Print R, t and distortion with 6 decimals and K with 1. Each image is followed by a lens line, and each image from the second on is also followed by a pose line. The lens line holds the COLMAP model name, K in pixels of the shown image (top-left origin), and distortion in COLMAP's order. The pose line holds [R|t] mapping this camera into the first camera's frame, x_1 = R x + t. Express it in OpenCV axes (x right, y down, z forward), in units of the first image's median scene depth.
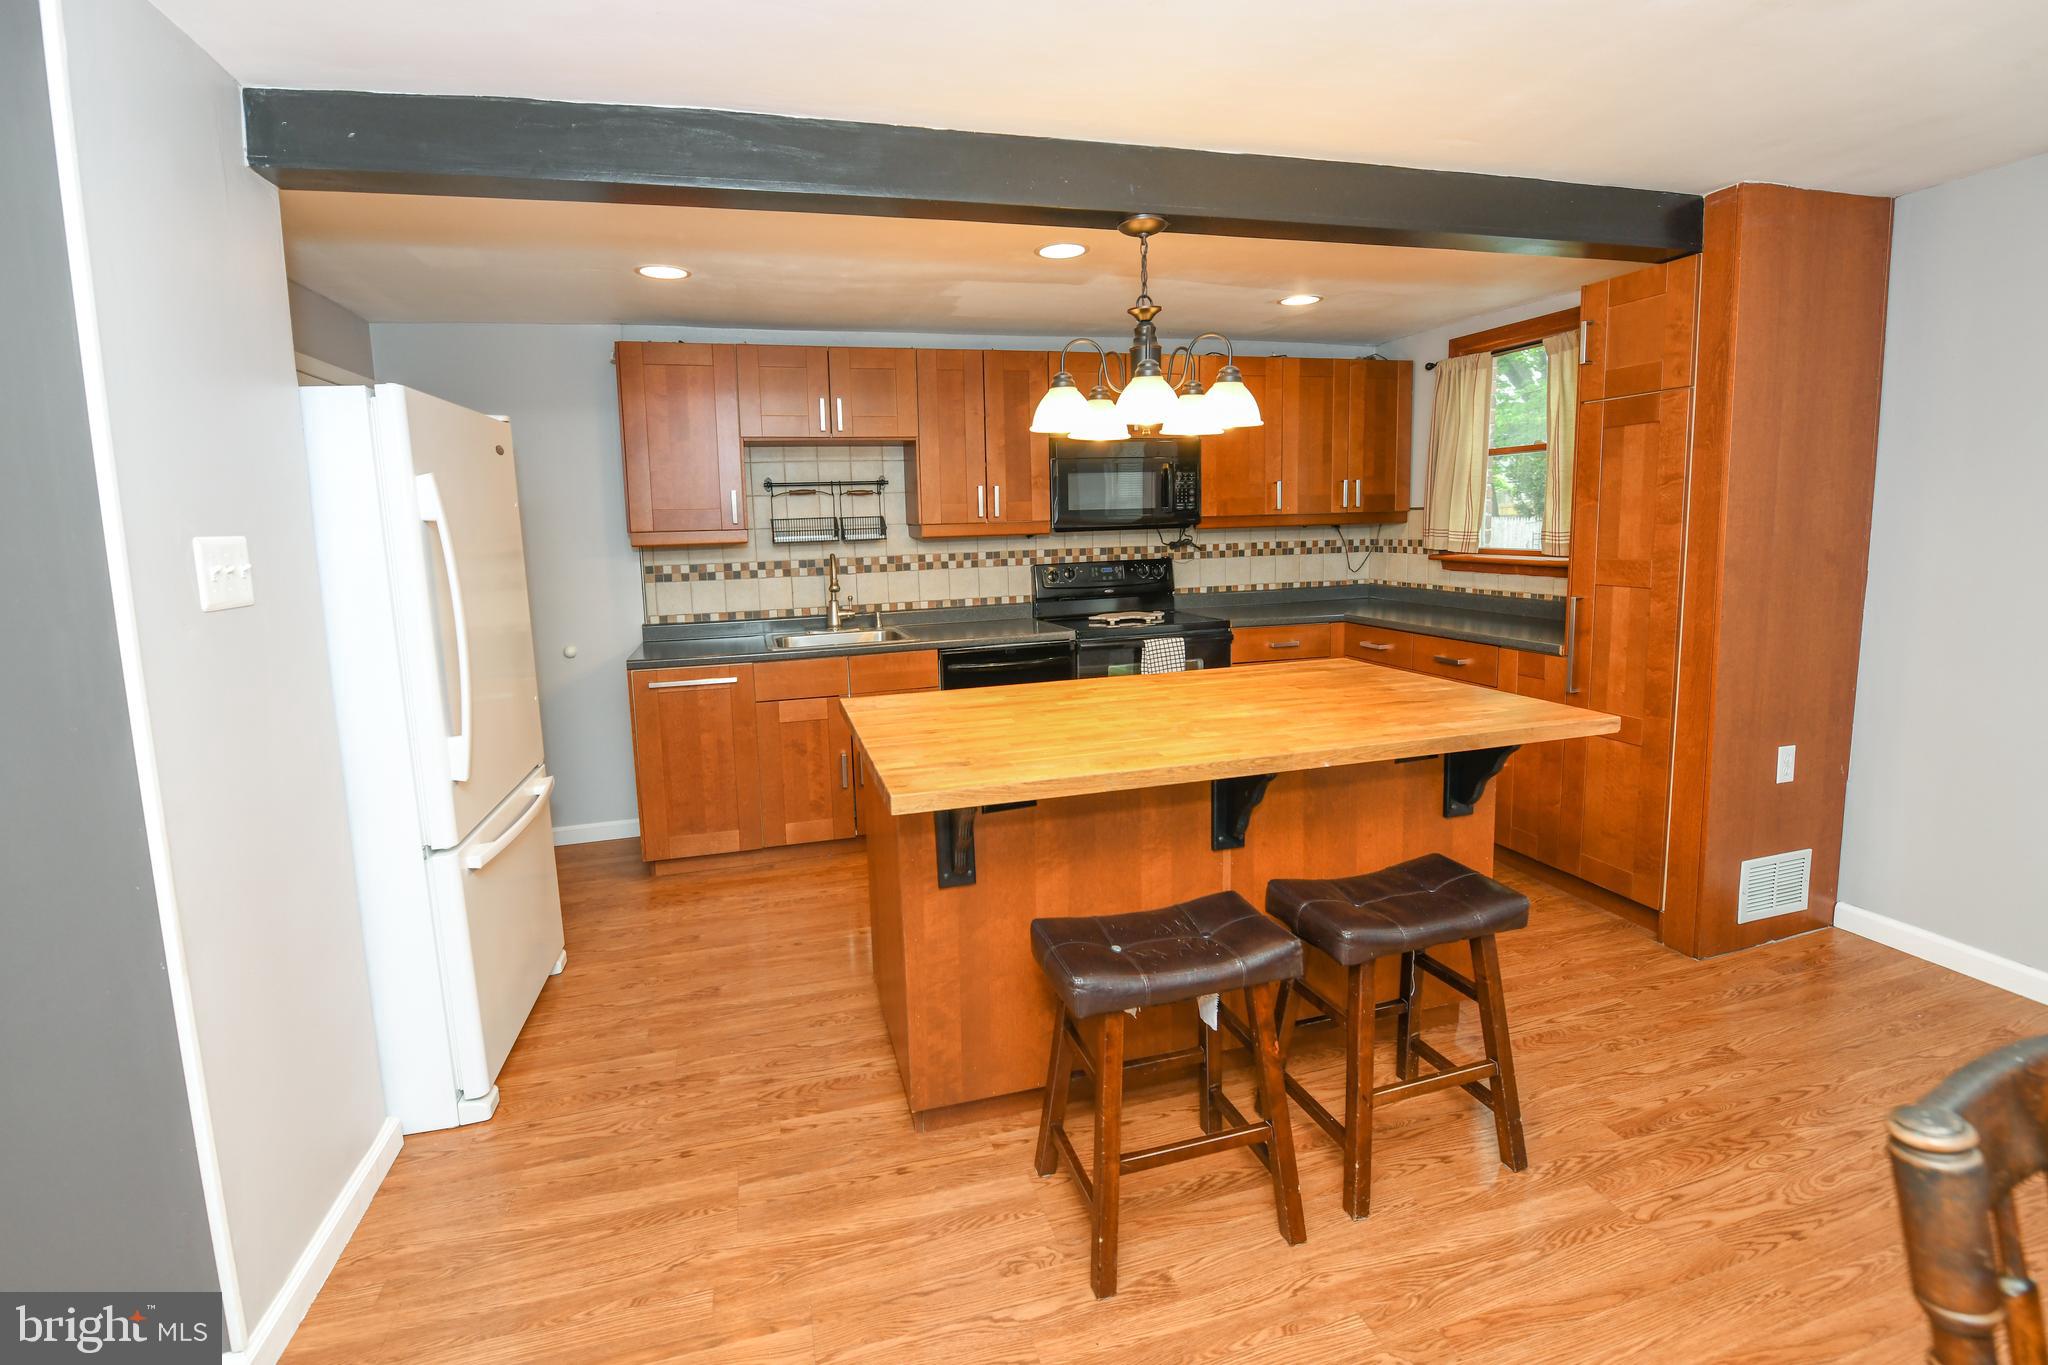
lens RADIAL K [[900.5, 0, 976.5], [0, 900.5, 625.6], [0, 0, 1]] dist [-0.016534, -0.000060]
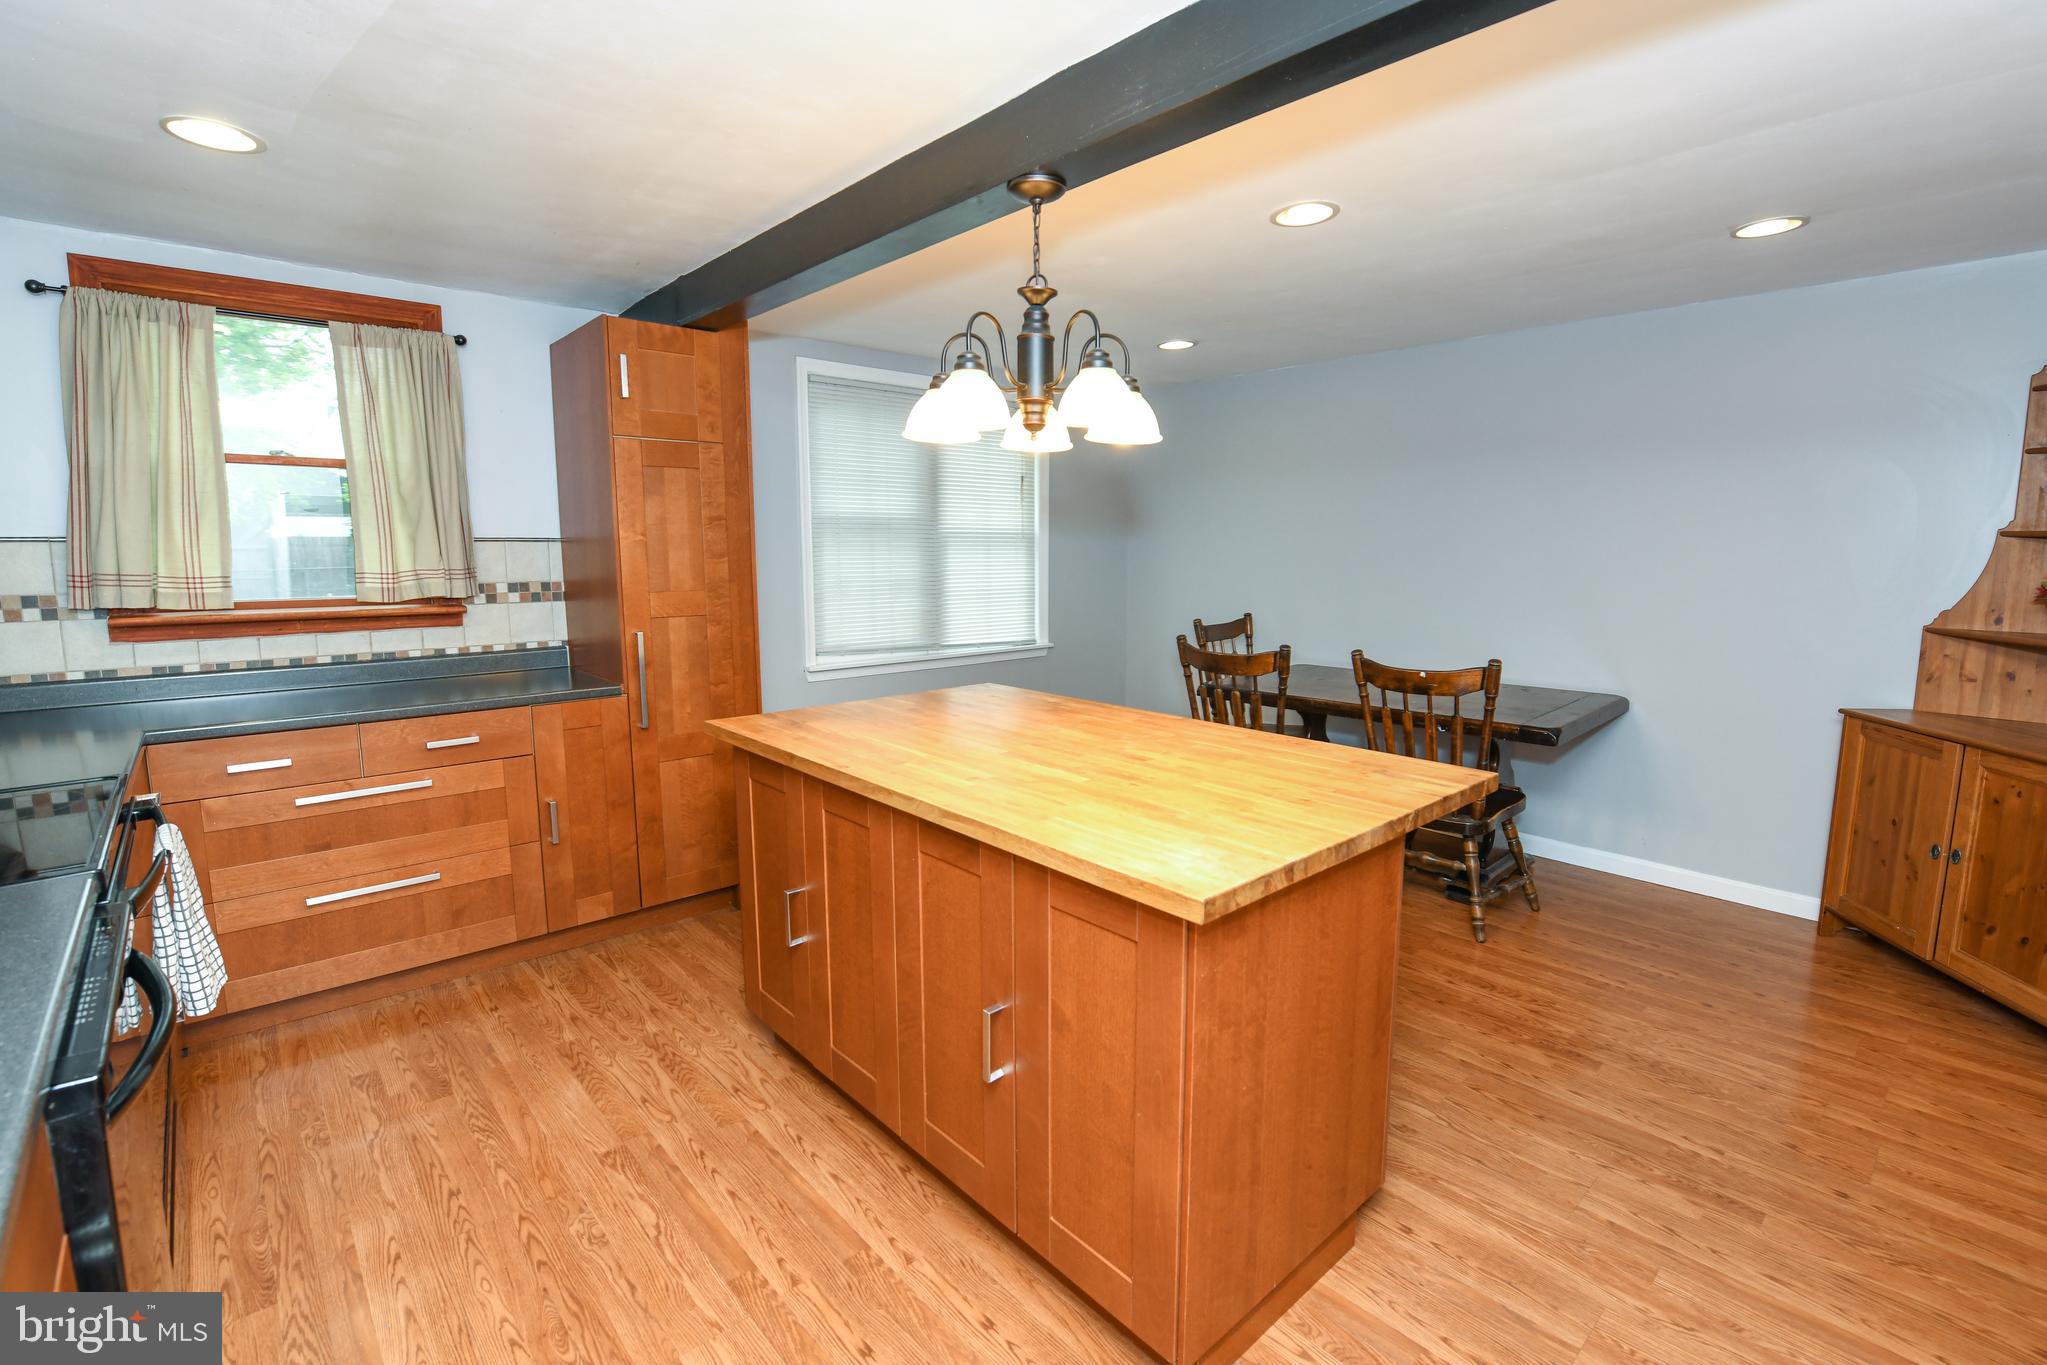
lens RADIAL K [[908.5, 0, 1046.0], [0, 908.5, 675.2], [0, 0, 1]] dist [-0.011882, -0.004121]
pose [[-0.466562, -0.098450, 0.878992, -0.322370], [0.110966, 0.979419, 0.168598, -0.077337], [-0.877500, 0.176199, -0.446035, 0.779528]]
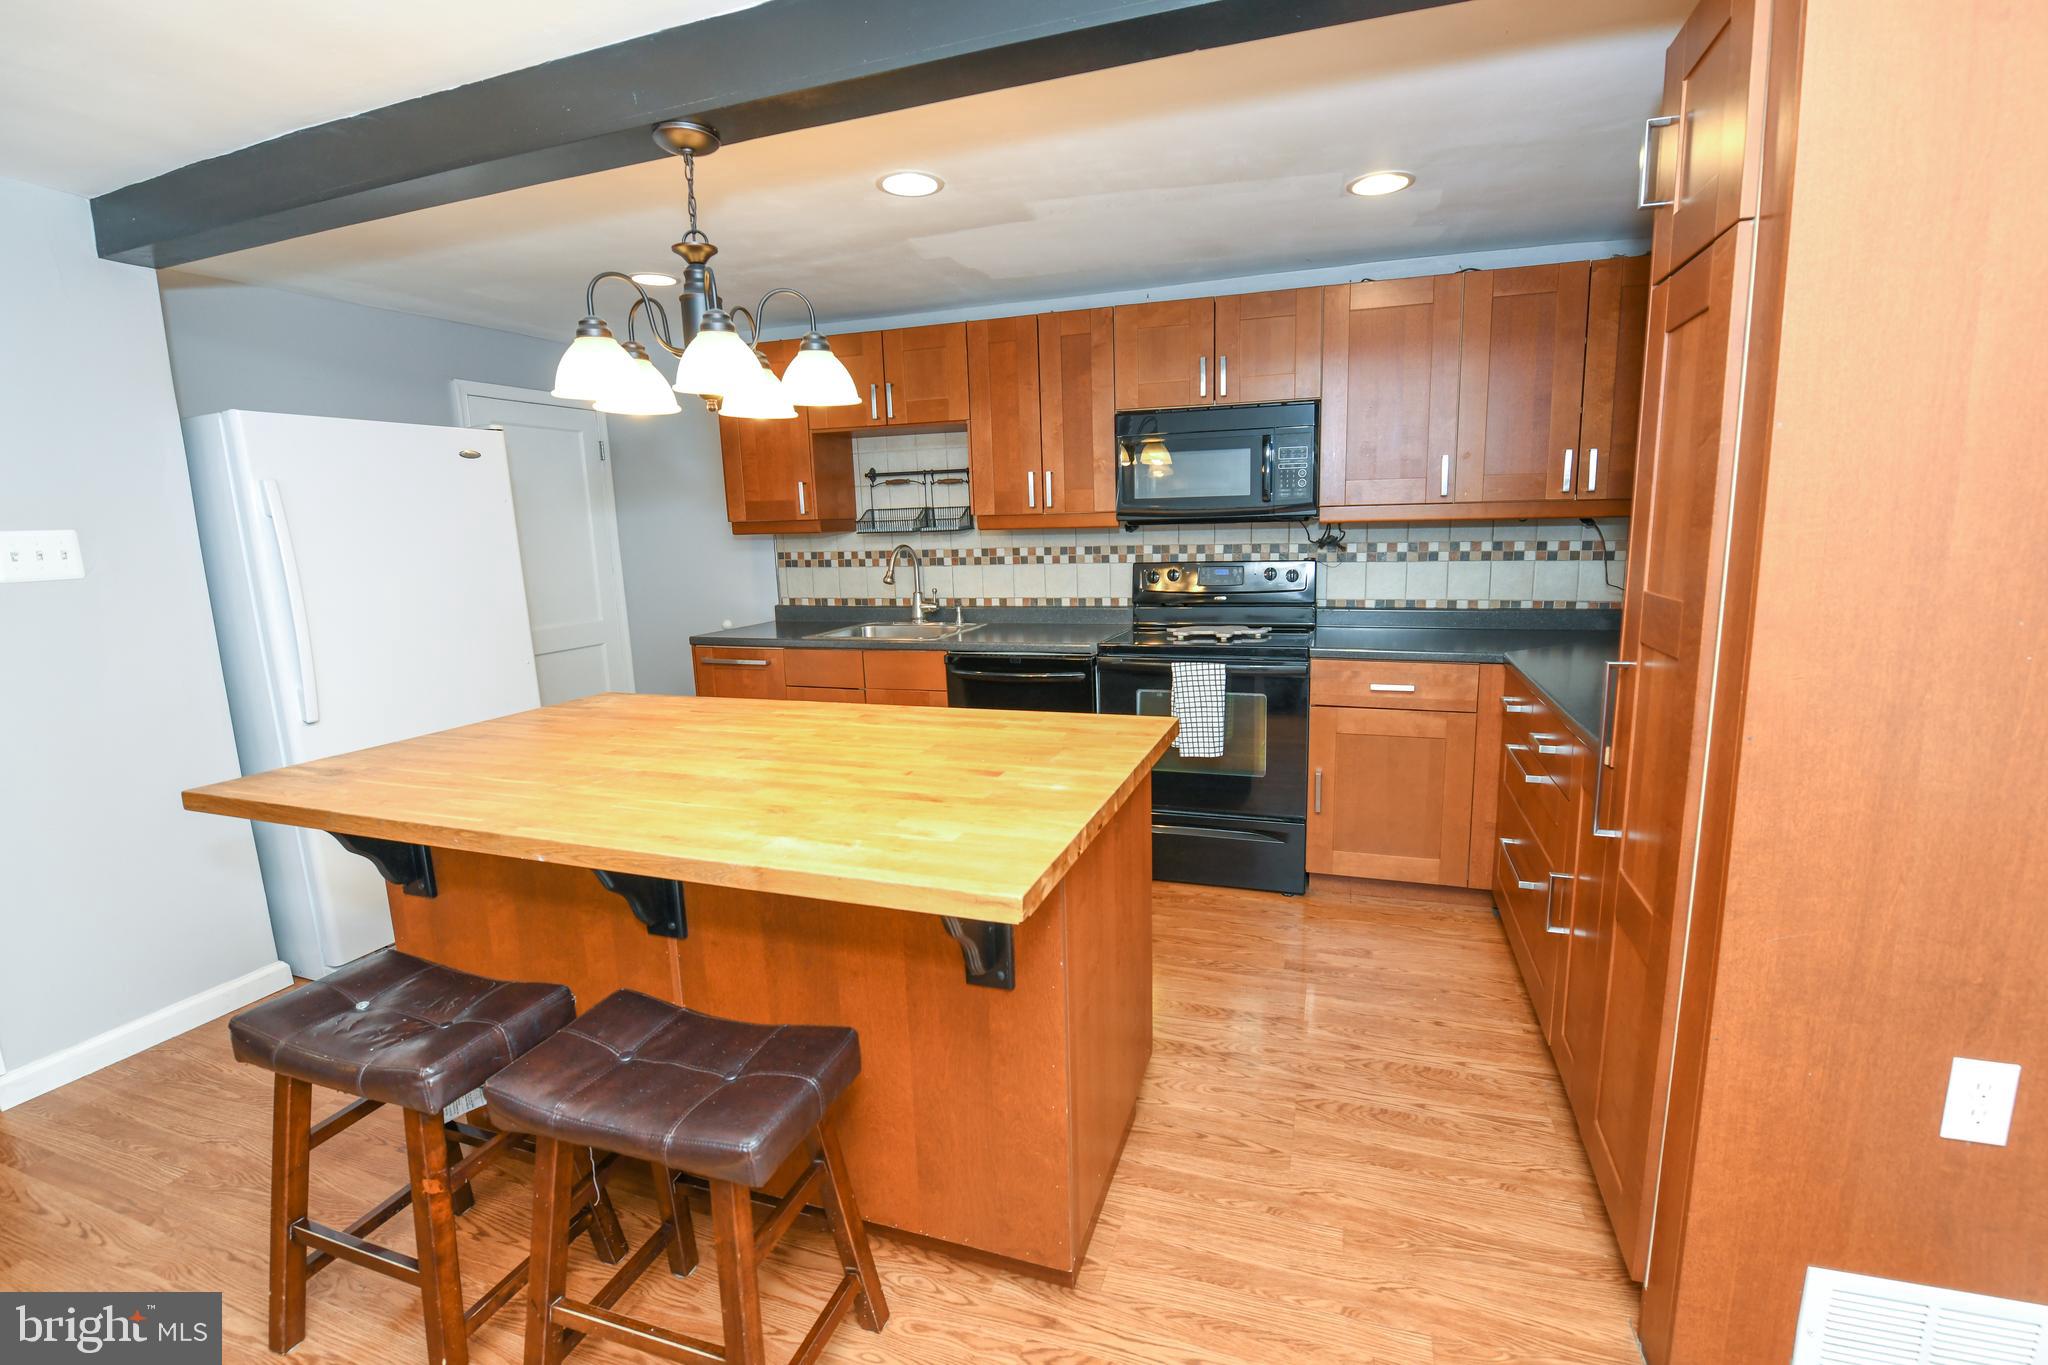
lens RADIAL K [[856.5, 0, 1059.9], [0, 856.5, 671.7], [0, 0, 1]] dist [-0.013388, -0.003268]
pose [[0.842093, 0.102435, -0.529515, 0.483877], [-0.060779, 0.993567, 0.095550, -0.040831], [0.535897, -0.048278, 0.842902, 0.286243]]
